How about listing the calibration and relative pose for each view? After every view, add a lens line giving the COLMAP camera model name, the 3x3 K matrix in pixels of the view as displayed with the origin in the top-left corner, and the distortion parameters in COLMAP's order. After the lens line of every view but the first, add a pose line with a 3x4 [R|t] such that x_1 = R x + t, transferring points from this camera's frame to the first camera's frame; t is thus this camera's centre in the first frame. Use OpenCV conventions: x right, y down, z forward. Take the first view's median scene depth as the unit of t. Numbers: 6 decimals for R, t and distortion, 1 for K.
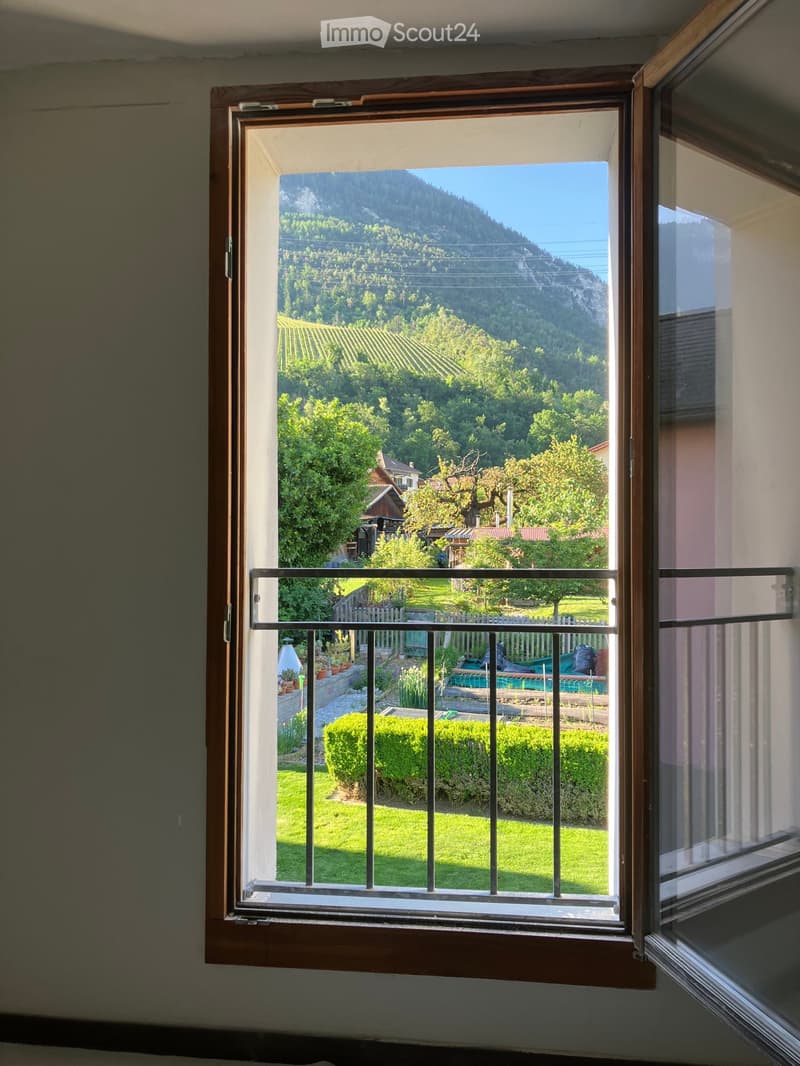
lens RADIAL K [[900.2, 0, 400.0], [0, 900.2, 533.0], [0, 0, 1]] dist [0.009701, 0.001226]
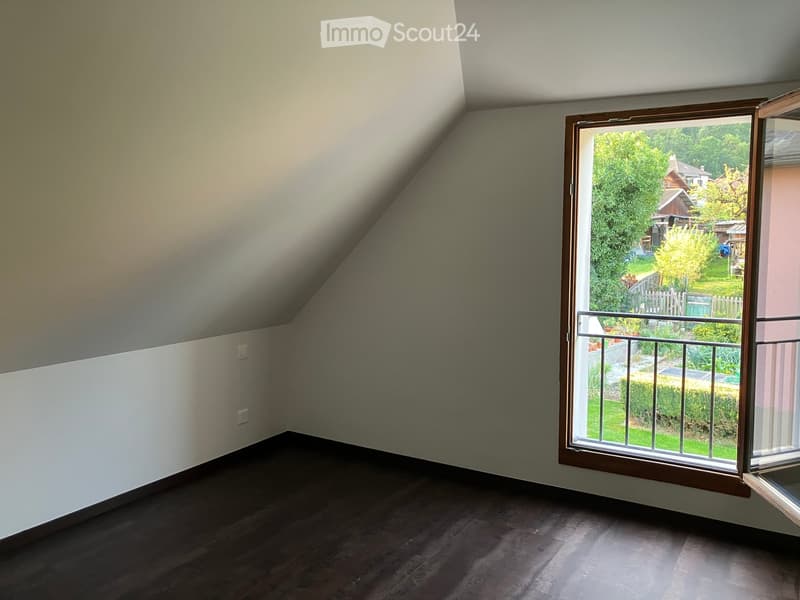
lens RADIAL K [[675.6, 0, 400.0], [0, 675.6, 300.0], [0, 0, 1]] dist [0.009701, 0.001226]
pose [[0.920188, 0.032259, -0.390145, 0.098075], [0.009712, 0.994411, 0.105128, -0.181263], [0.391355, -0.100526, 0.914732, -0.815158]]
